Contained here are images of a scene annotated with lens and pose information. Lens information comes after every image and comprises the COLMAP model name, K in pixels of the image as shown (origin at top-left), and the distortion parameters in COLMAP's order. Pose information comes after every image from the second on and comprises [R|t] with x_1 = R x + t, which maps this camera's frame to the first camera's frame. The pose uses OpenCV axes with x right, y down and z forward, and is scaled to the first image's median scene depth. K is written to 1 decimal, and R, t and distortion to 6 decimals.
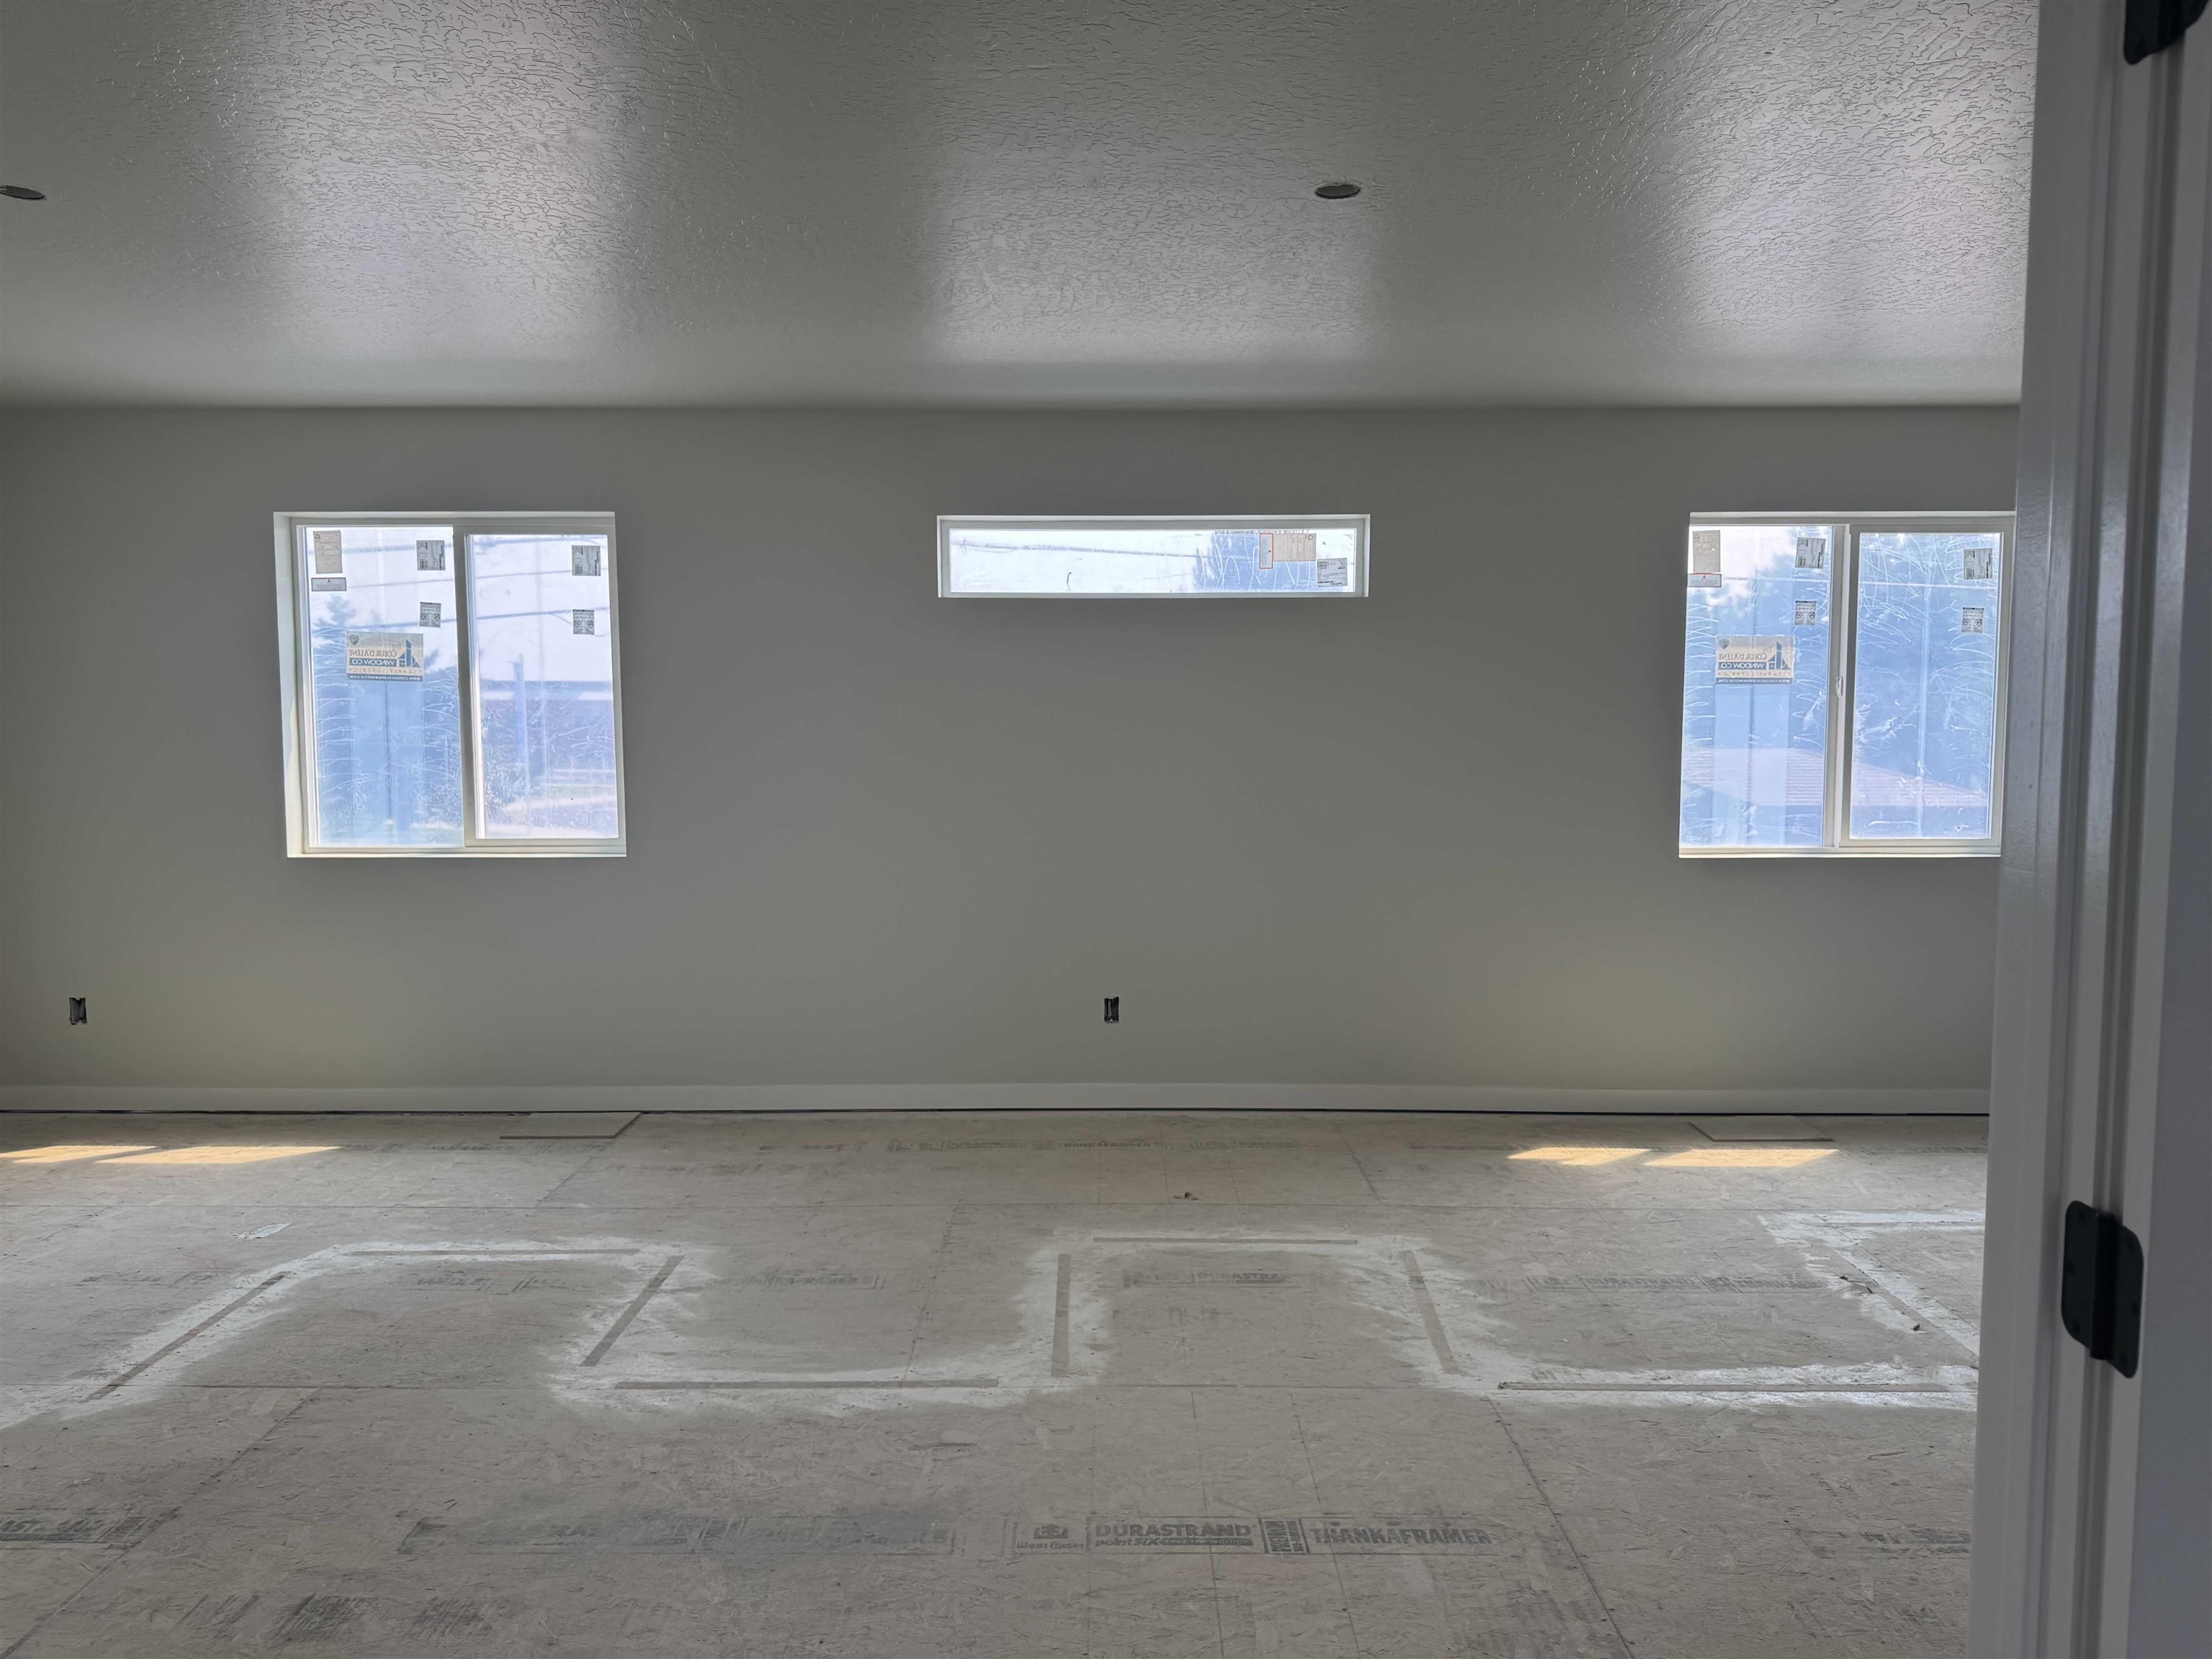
lens RADIAL K [[1523.0, 0, 1099.6], [0, 1523.0, 830.9], [0, 0, 1]] dist [0.138496, -0.235588]
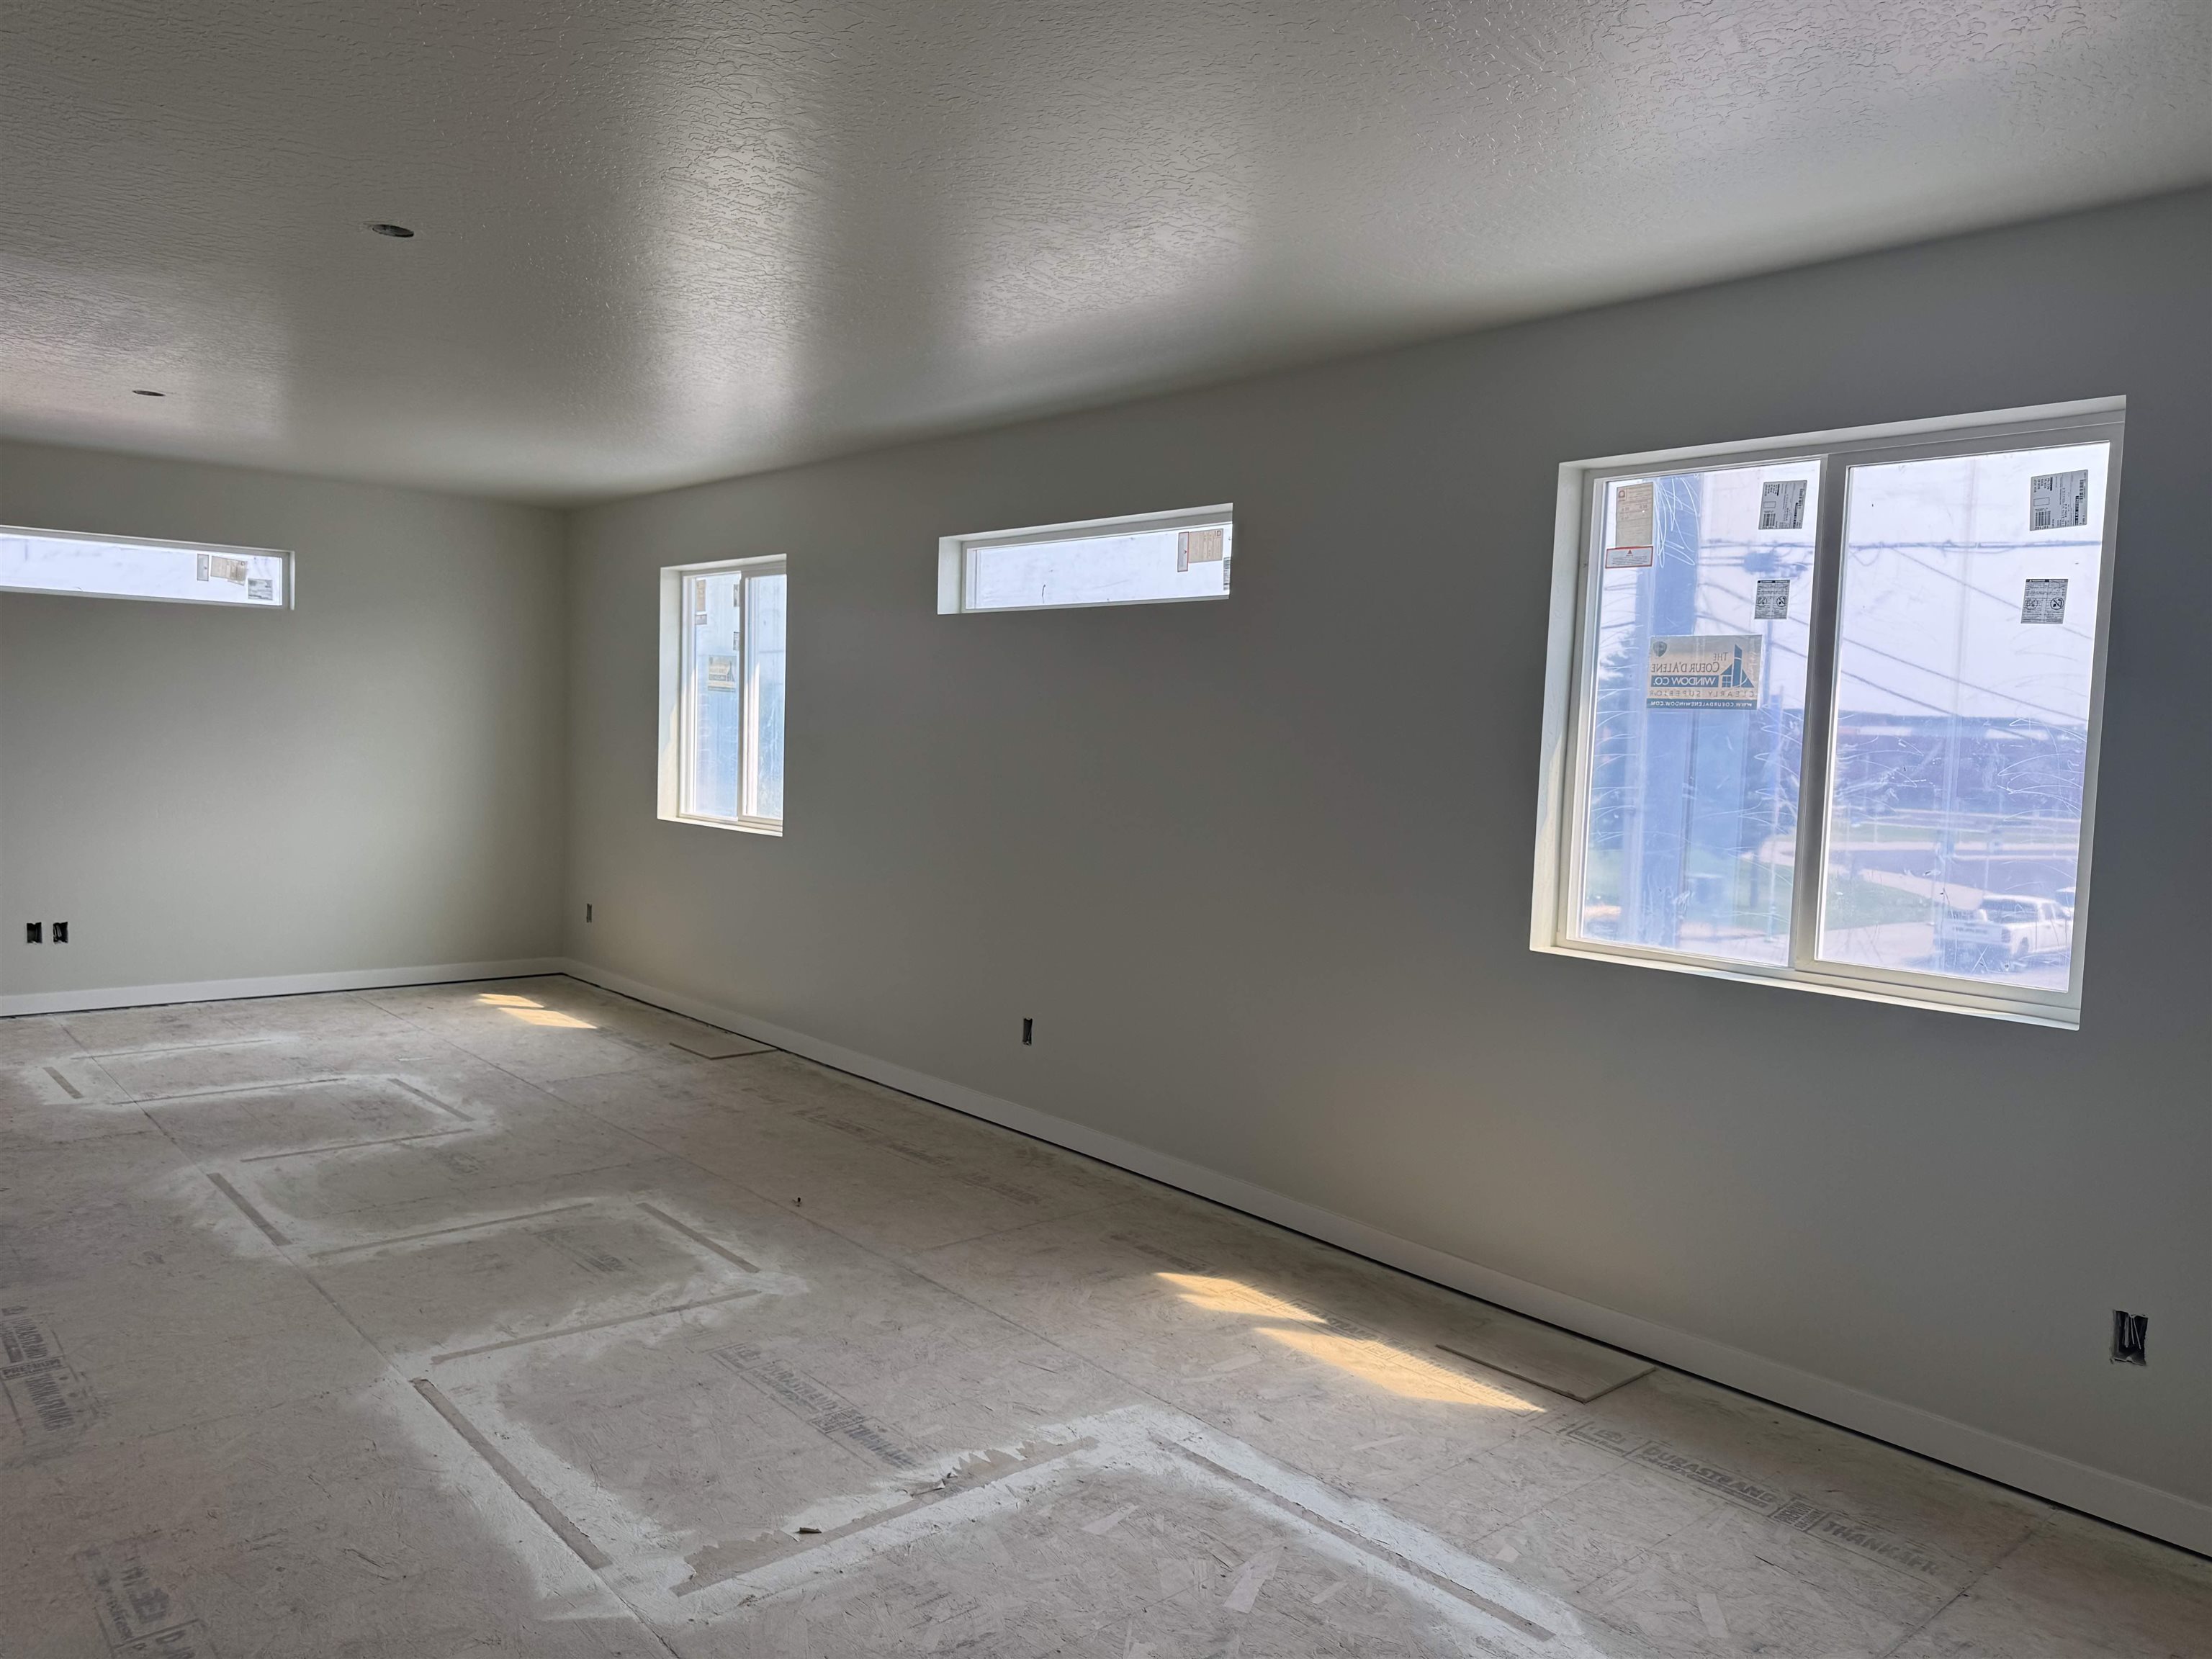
lens RADIAL K [[1536.9, 0, 1098.4], [0, 1536.9, 829.6], [0, 0, 1]] dist [0.006557, -0.009024]
pose [[0.667546, 0.073230, -0.740958, 1.014487], [-0.082713, 0.996286, 0.023946, -0.051277], [0.739960, 0.045302, 0.671124, 0.502845]]
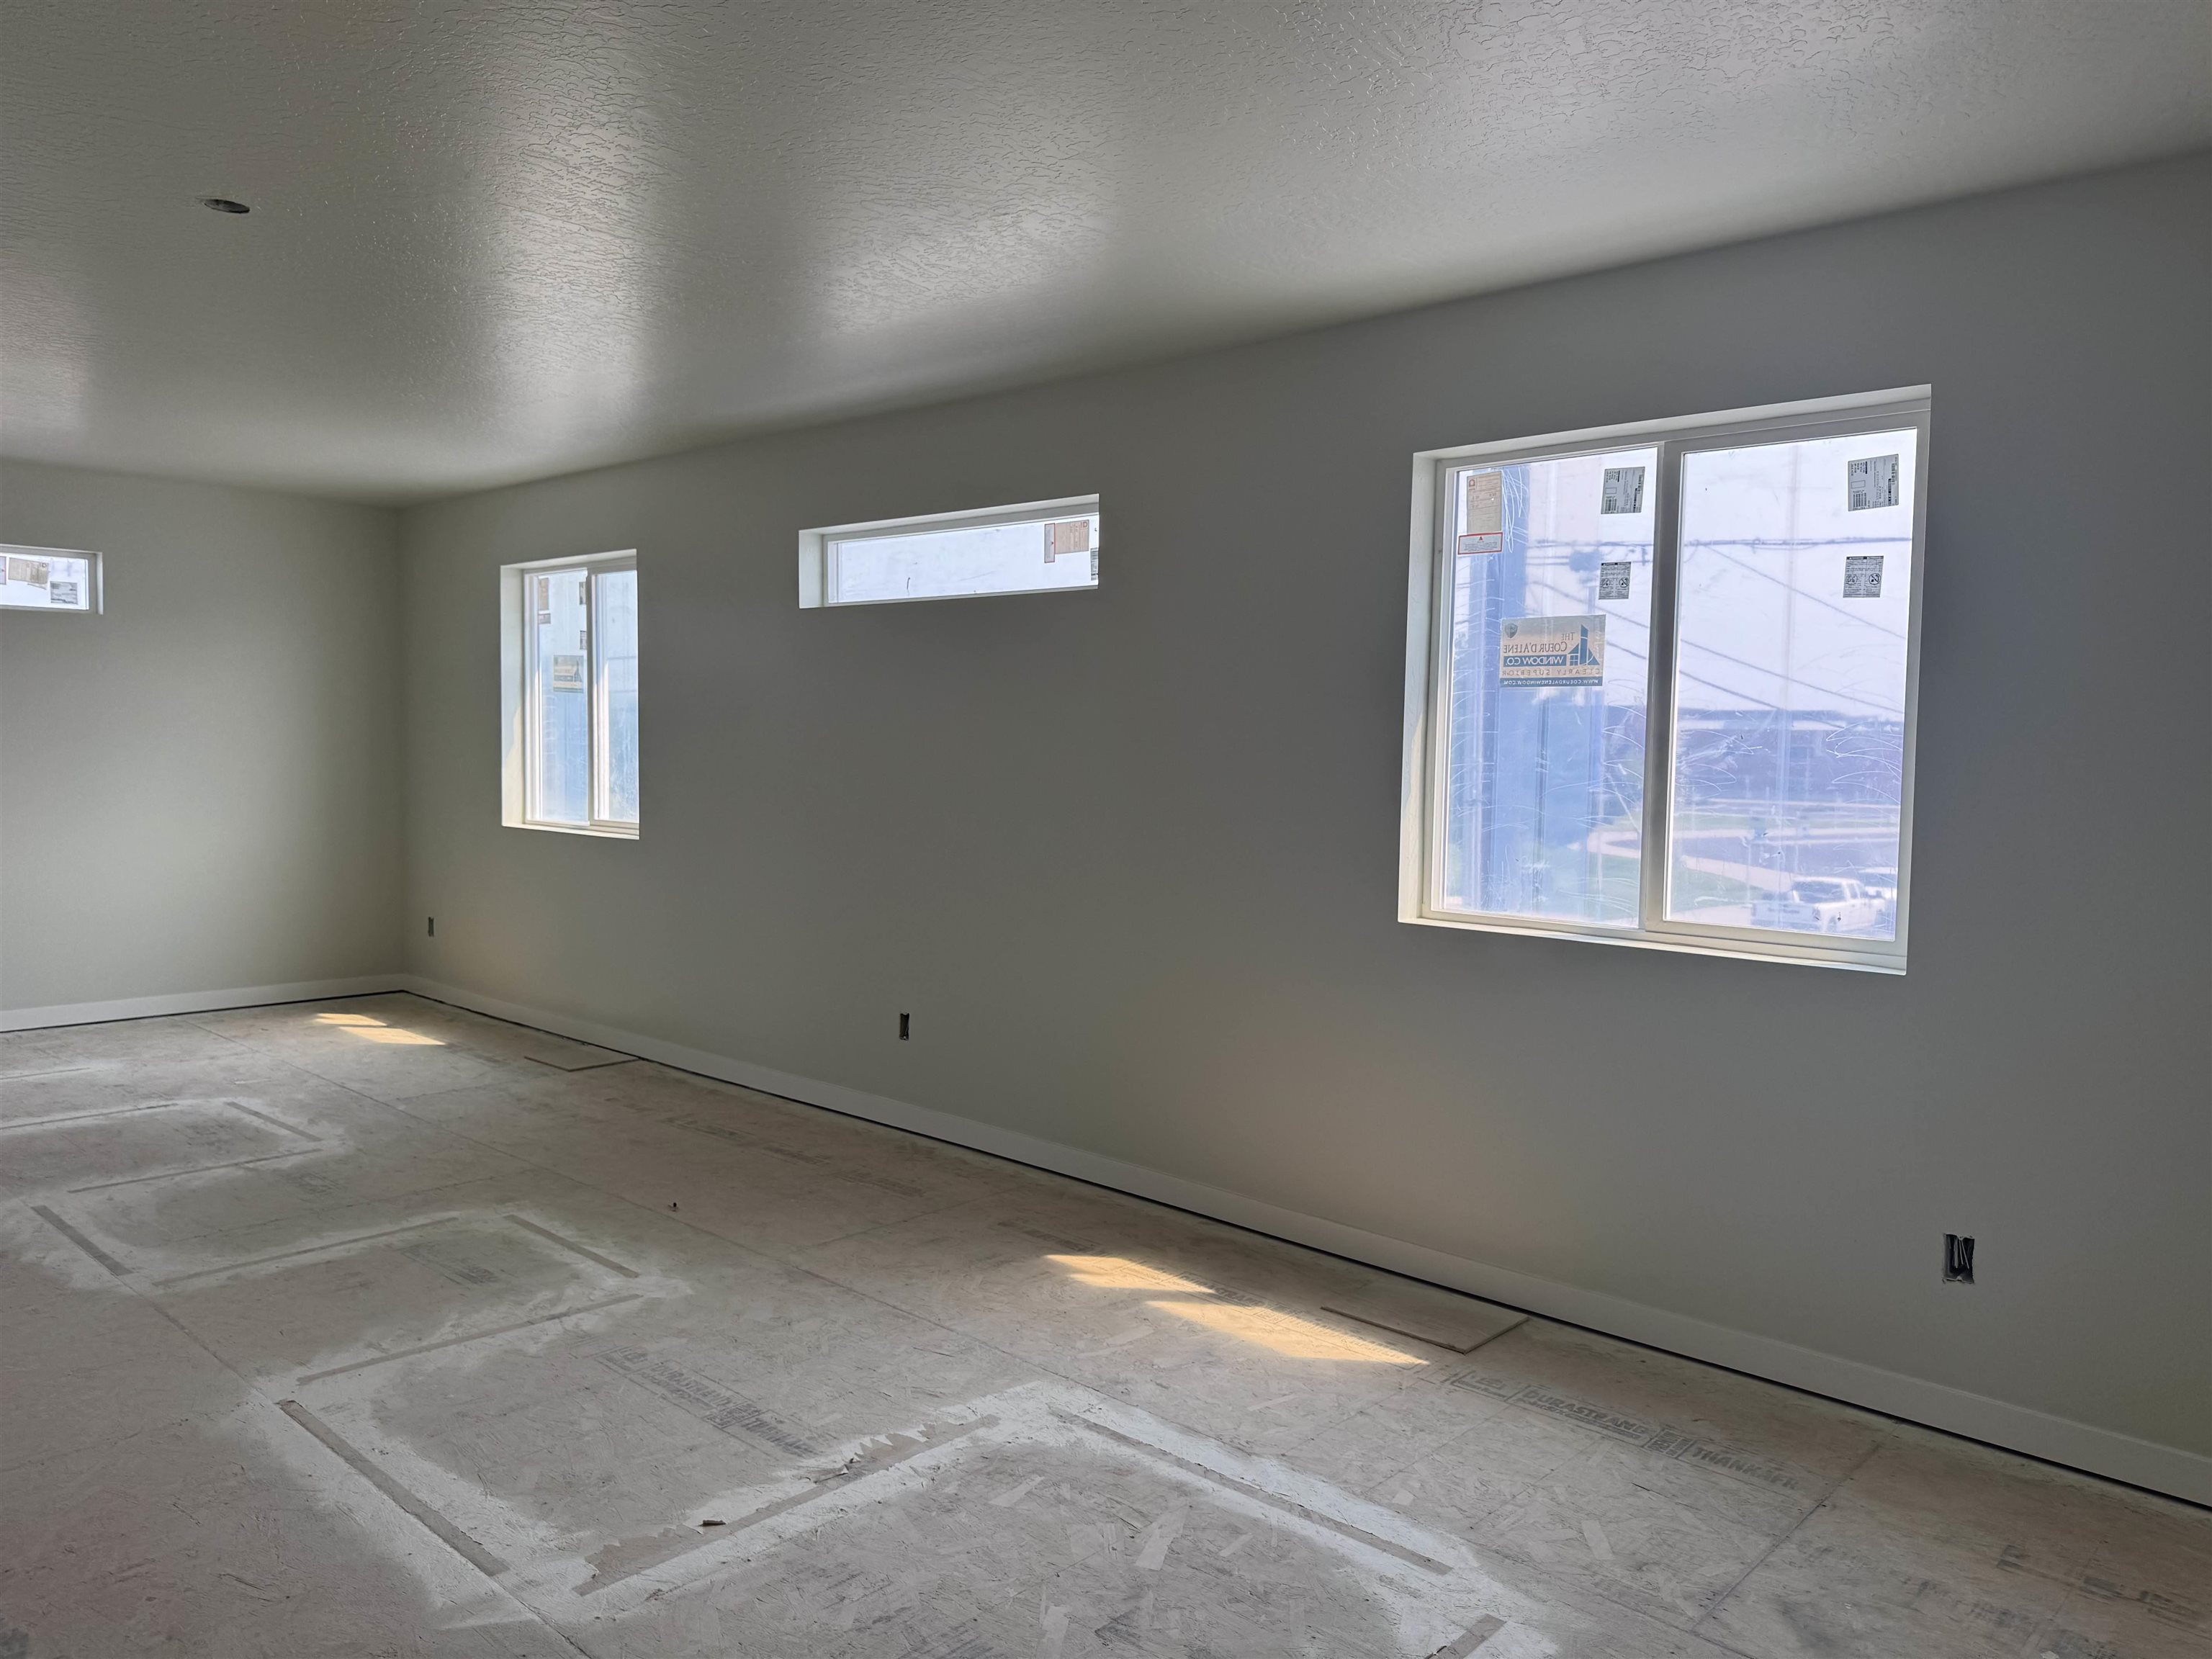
lens RADIAL K [[1540.3, 0, 1109.4], [0, 1540.3, 825.7], [0, 0, 1]] dist [0.002285, -0.006147]
pose [[0.743196, 0.051019, -0.667125, 1.008893], [-0.059812, 0.998163, 0.009703, -0.036101], [0.666394, 0.032691, 0.744882, 0.484082]]
